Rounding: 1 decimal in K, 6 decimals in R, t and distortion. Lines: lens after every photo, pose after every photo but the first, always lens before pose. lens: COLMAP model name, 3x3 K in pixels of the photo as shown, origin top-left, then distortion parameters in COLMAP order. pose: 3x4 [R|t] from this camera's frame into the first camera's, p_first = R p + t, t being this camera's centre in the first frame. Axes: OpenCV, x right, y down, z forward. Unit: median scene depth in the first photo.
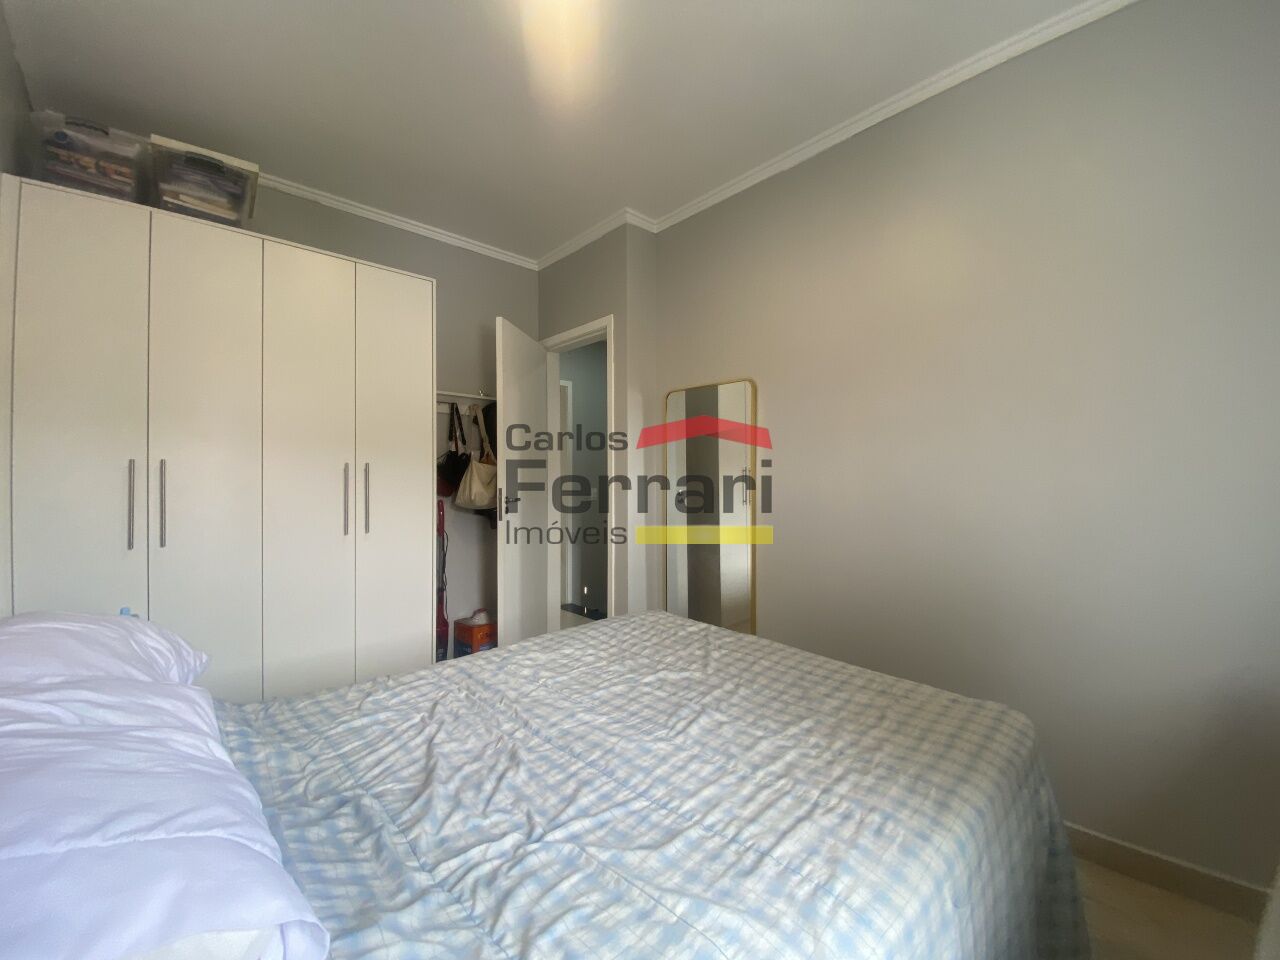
lens RADIAL K [[515.6, 0, 639.6], [0, 515.6, 475.5], [0, 0, 1]] dist [0.012698, -0.000218]
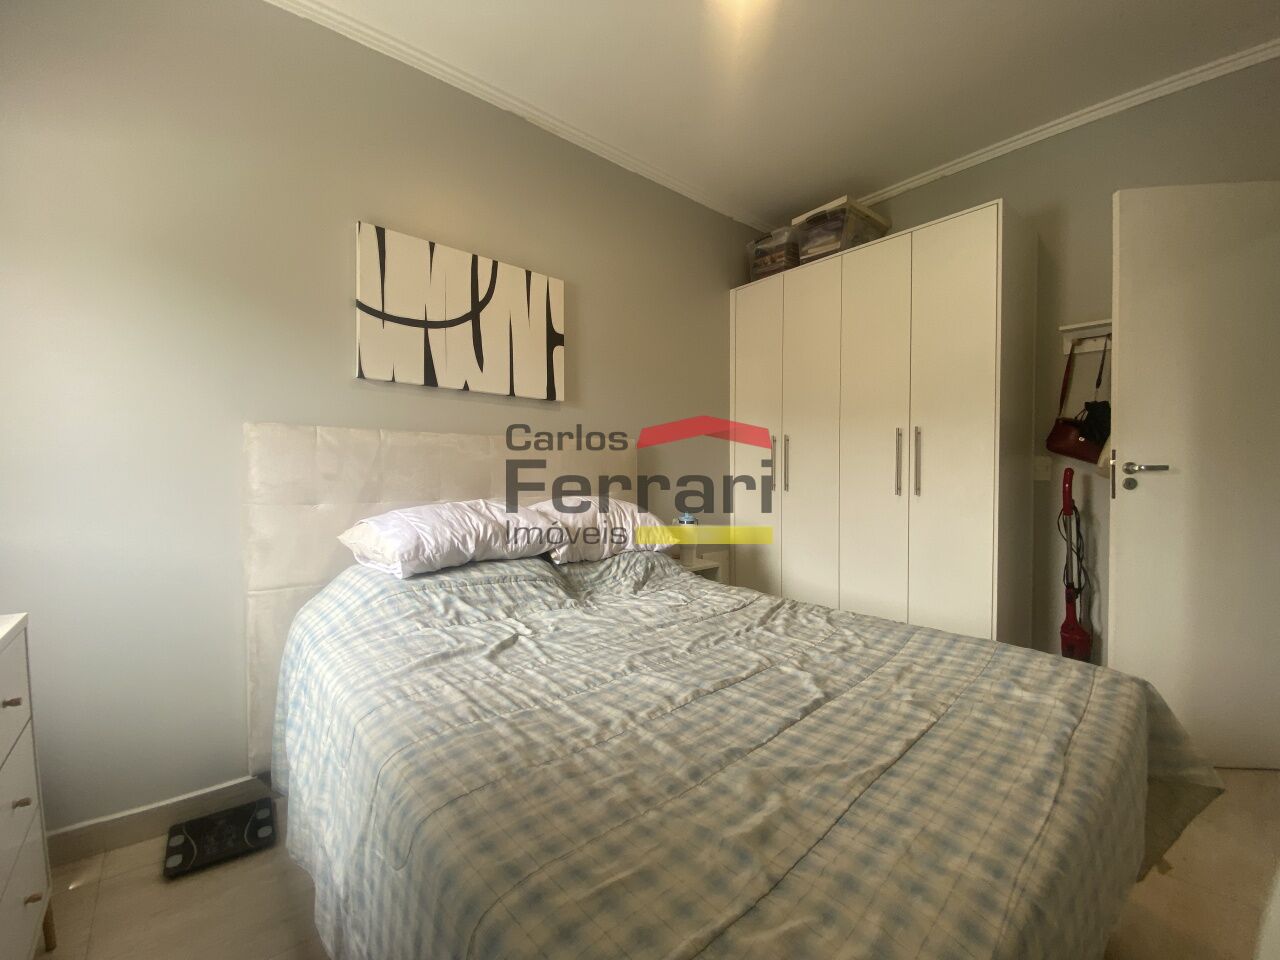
lens RADIAL K [[515.6, 0, 639.2], [0, 515.6, 476.7], [0, 0, 1]] dist [0.012698, -0.000218]
pose [[-0.026797, 0.027368, -0.999266, 1.028300], [-0.003770, 0.999615, 0.027479, 0.095980], [0.999634, 0.004503, -0.026684, 1.000510]]
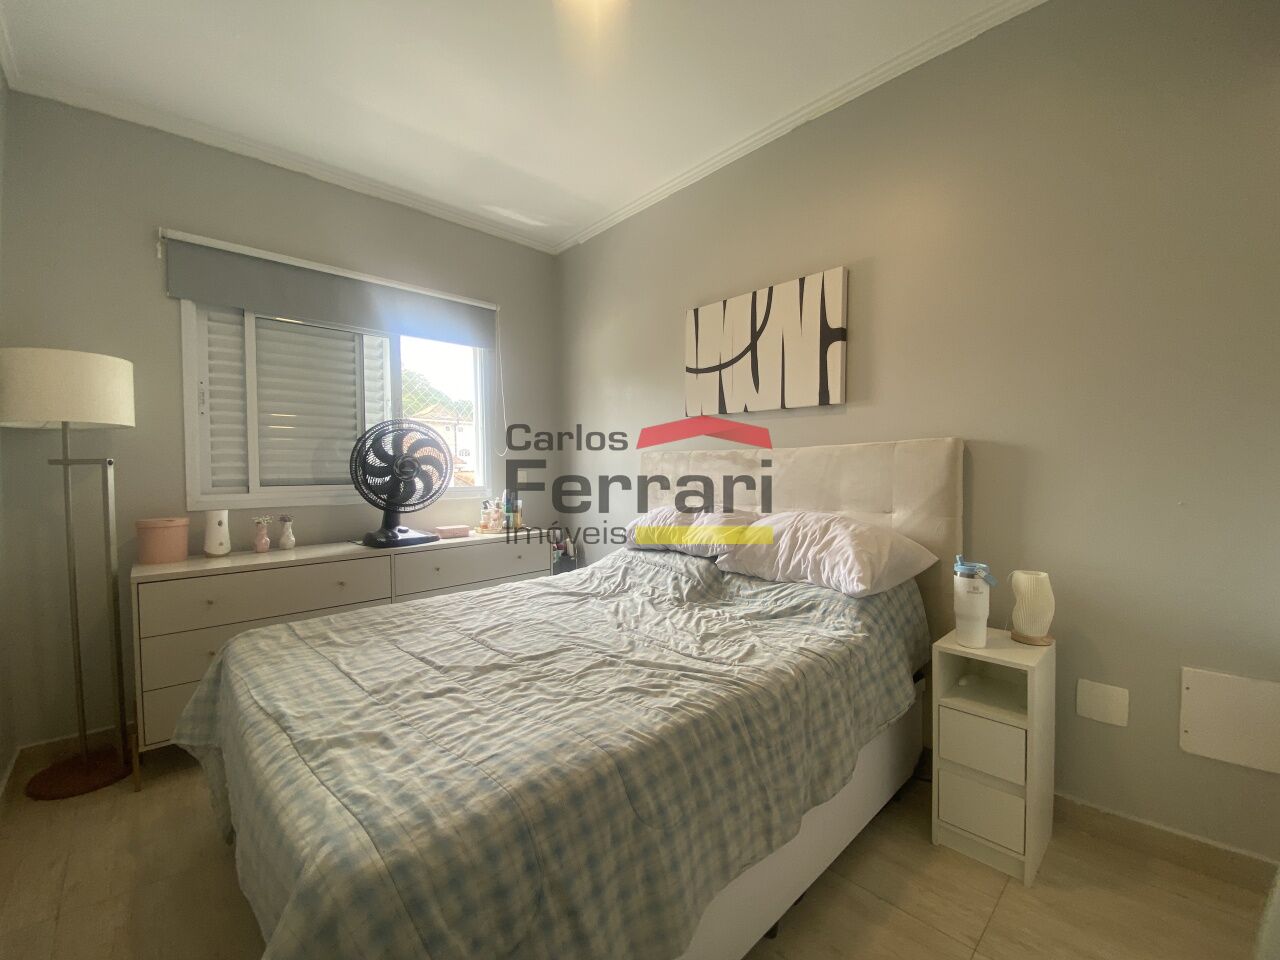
lens RADIAL K [[515.6, 0, 639.0], [0, 515.6, 476.8], [0, 0, 1]] dist [0.012698, -0.000218]
pose [[-0.999773, 0.020836, -0.004525, -0.285922], [0.020759, 0.999650, 0.016389, 0.065932], [0.004865, 0.016291, -0.999855, 2.423017]]
